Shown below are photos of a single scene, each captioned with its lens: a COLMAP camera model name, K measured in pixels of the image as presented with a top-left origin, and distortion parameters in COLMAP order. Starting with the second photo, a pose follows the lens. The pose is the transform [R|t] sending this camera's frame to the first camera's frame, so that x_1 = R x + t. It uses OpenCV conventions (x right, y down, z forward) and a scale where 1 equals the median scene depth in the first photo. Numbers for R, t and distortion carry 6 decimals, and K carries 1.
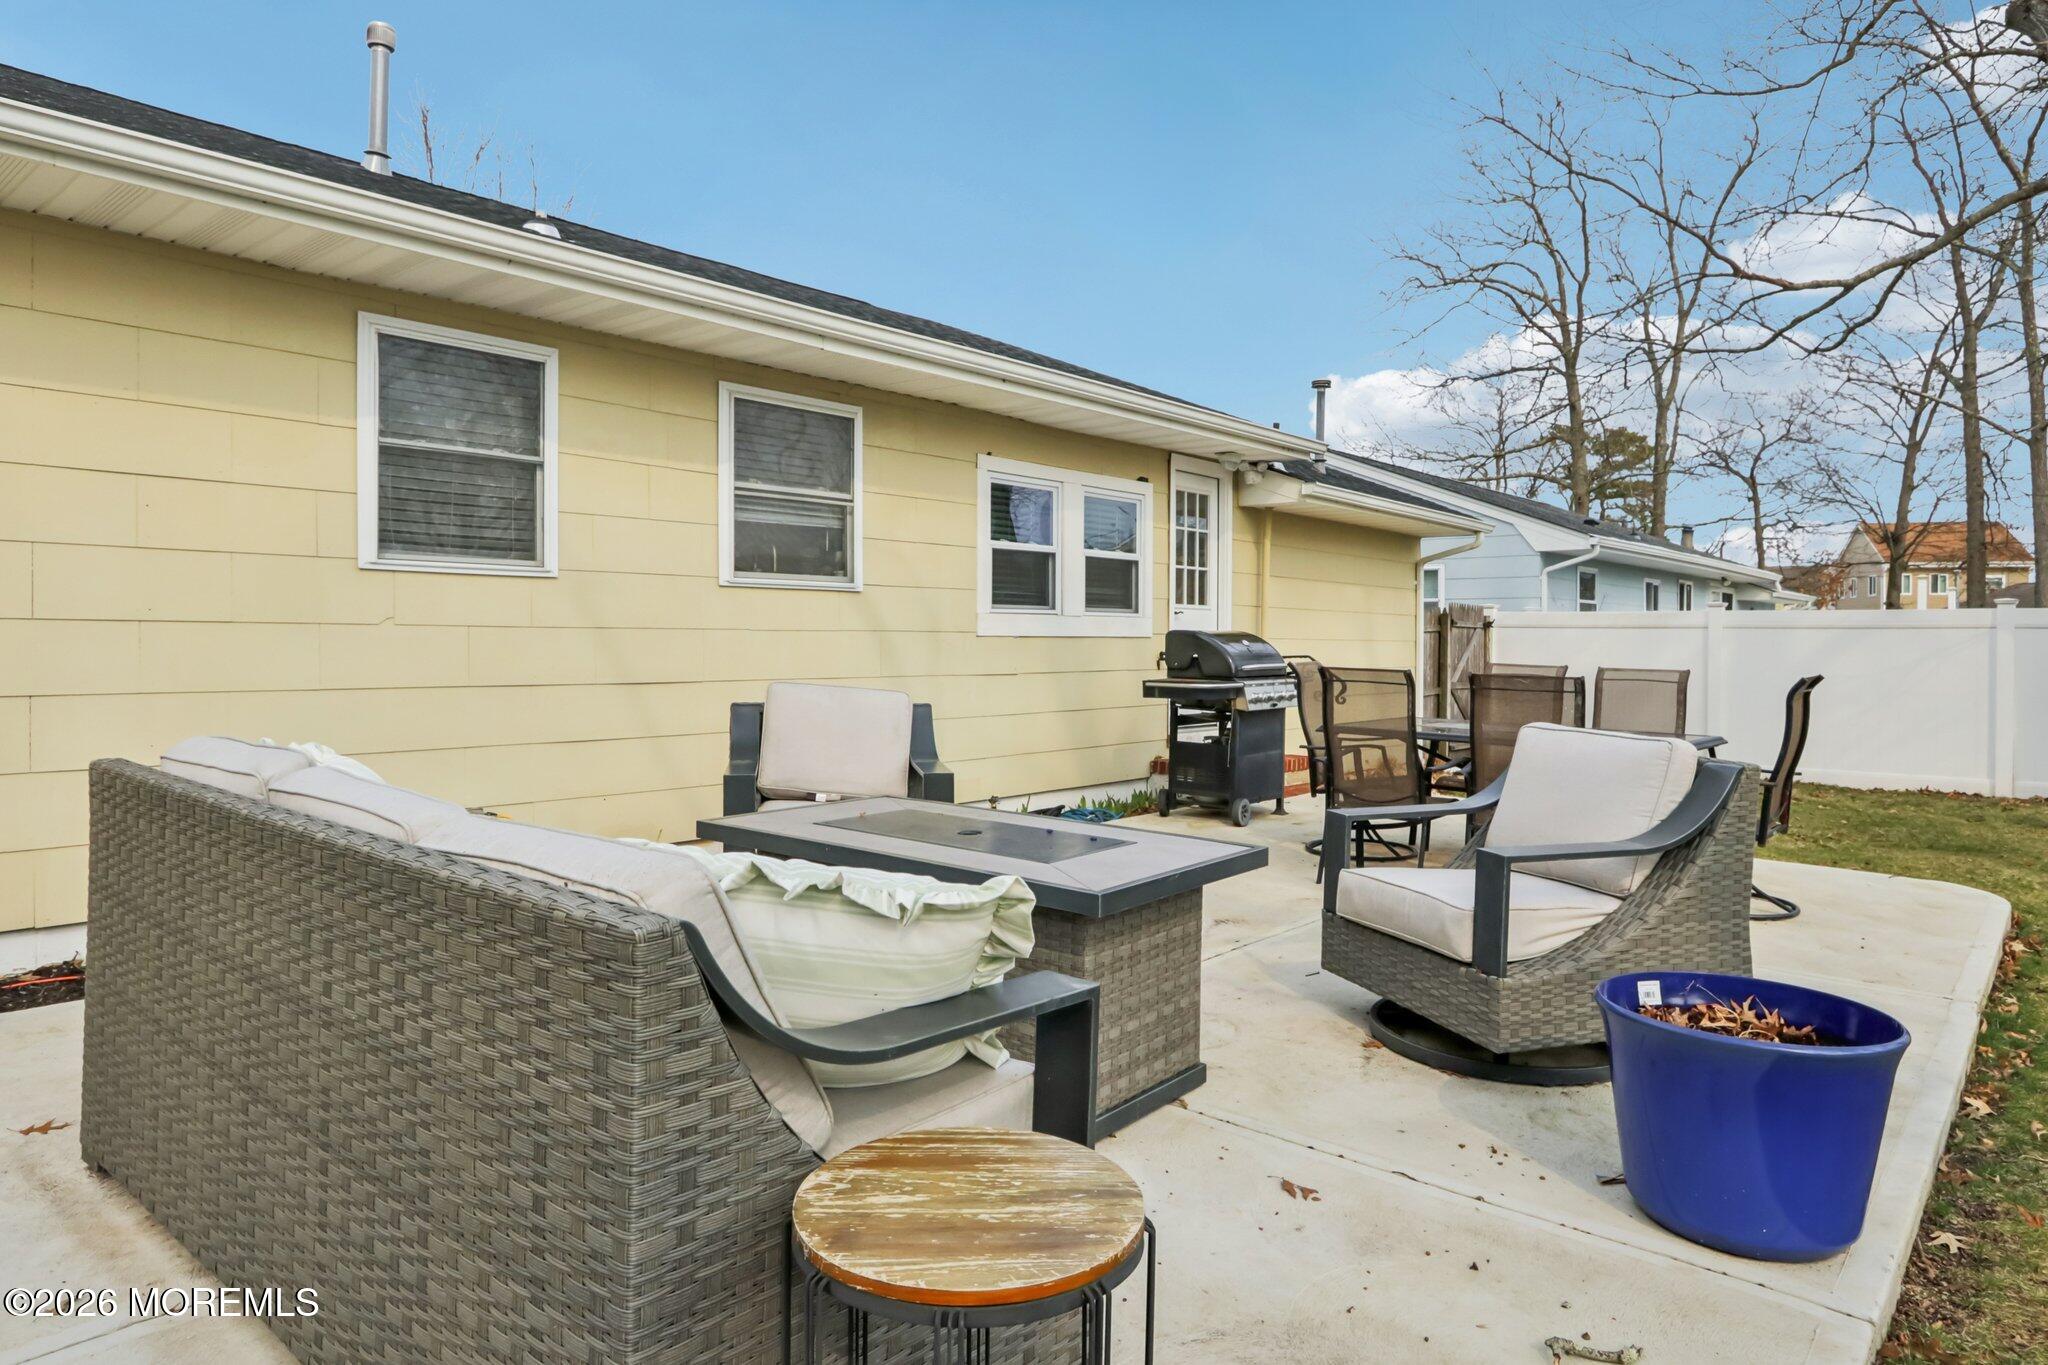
lens RADIAL K [[1251.2, 0, 1021.9], [0, 1251.2, 652.1], [0, 0, 1]] dist [-0.019946, 0.000413]
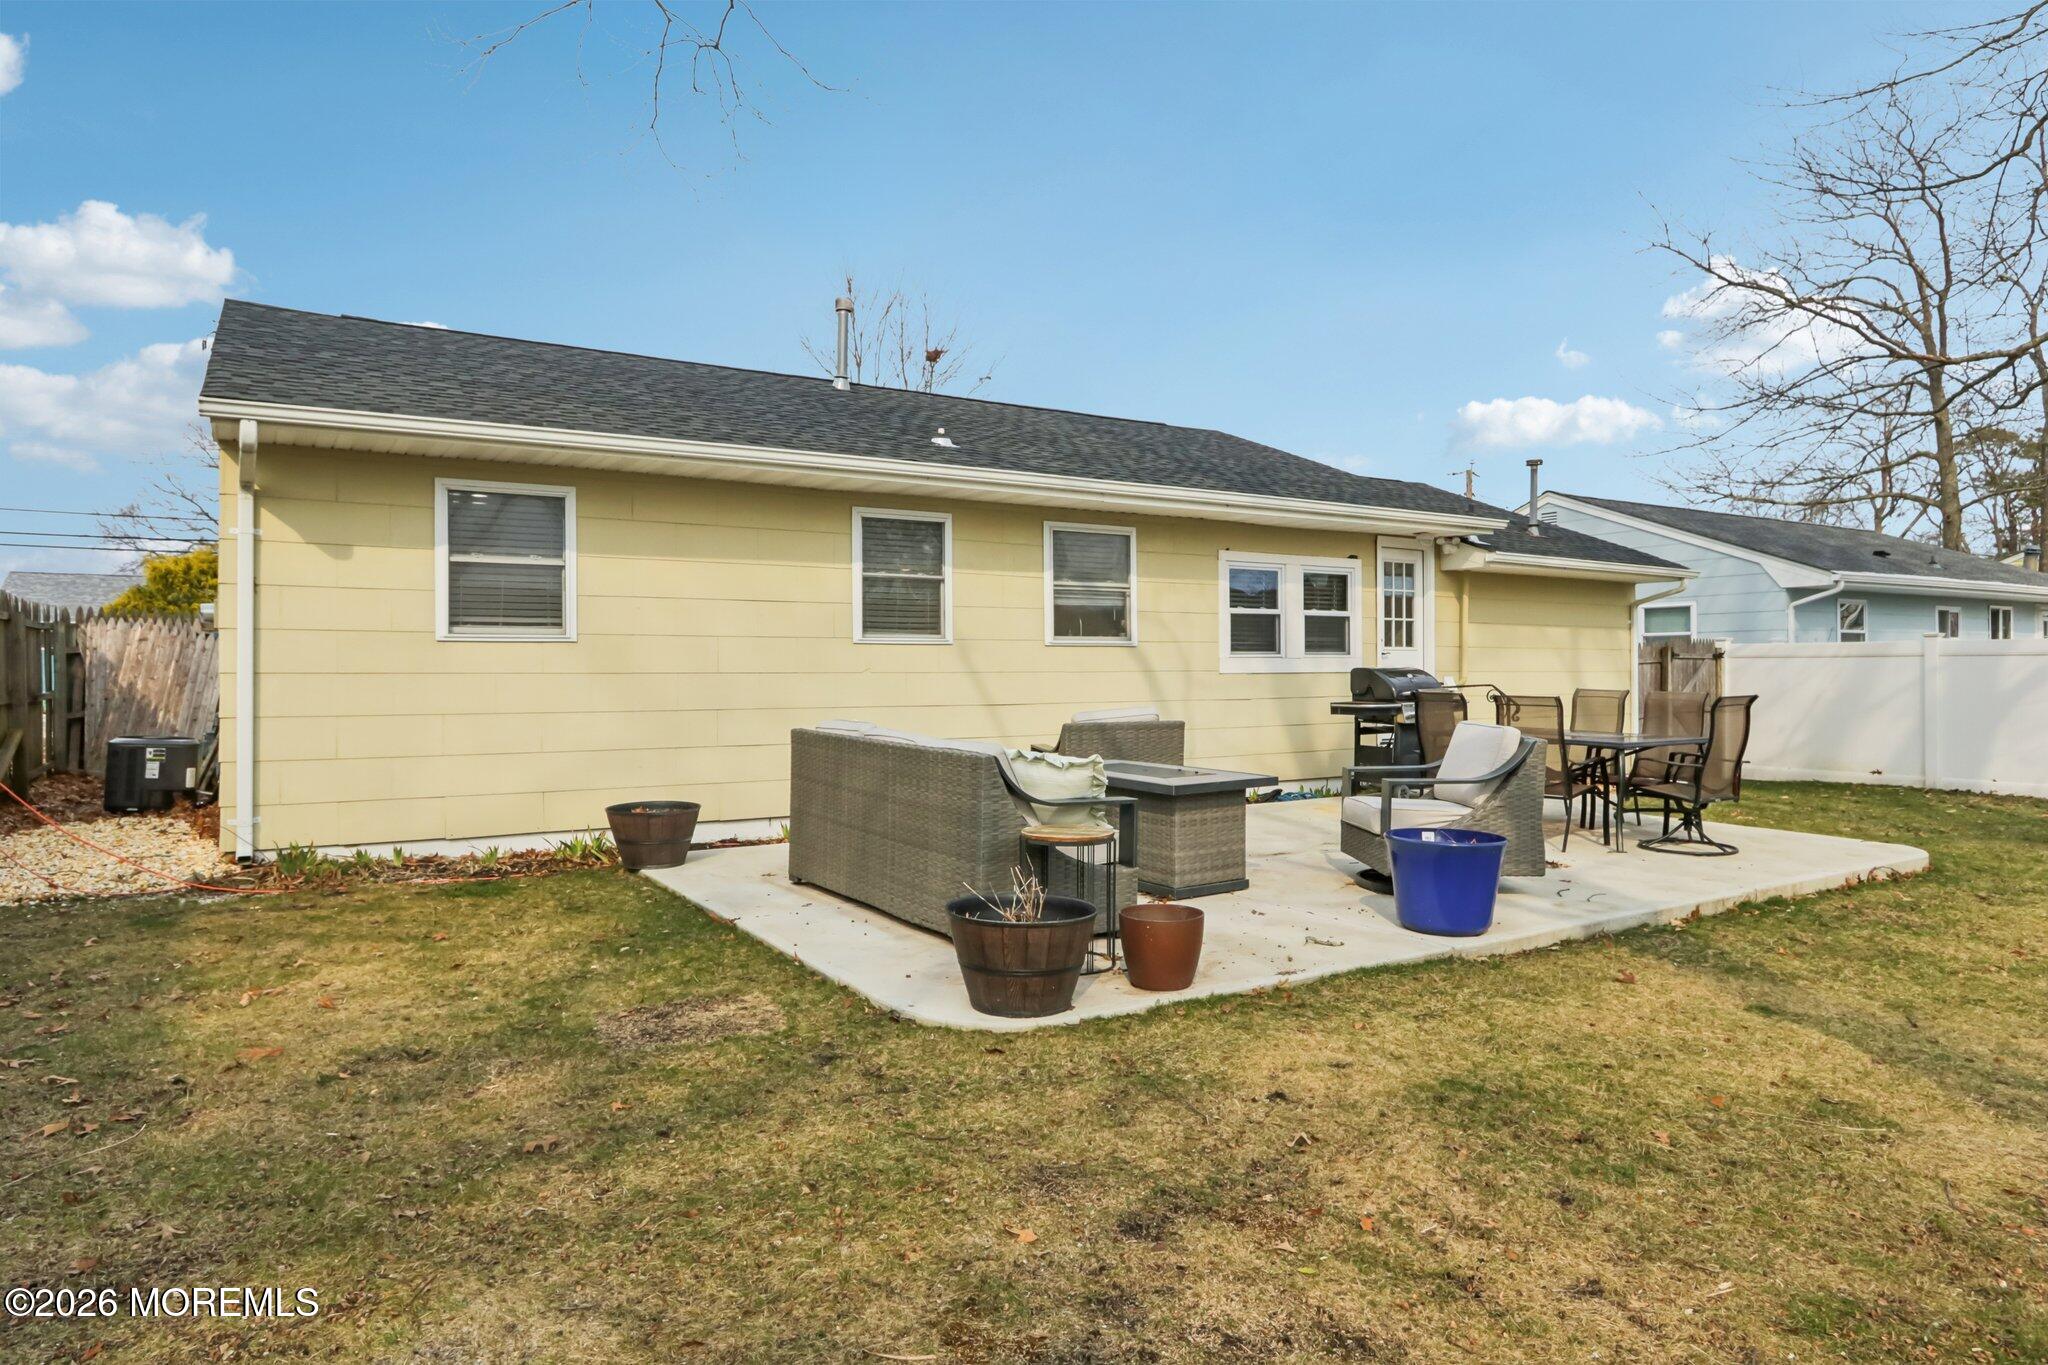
lens RADIAL K [[1287.7, 0, 1094.8], [0, 1287.7, 684.7], [0, 0, 1]] dist [-0.004653, -0.000736]
pose [[0.972115, -0.009232, -0.234324, 0.171420], [0.009392, 0.999956, -0.000432, -0.000207], [0.234318, -0.001781, 0.972158, -0.496269]]
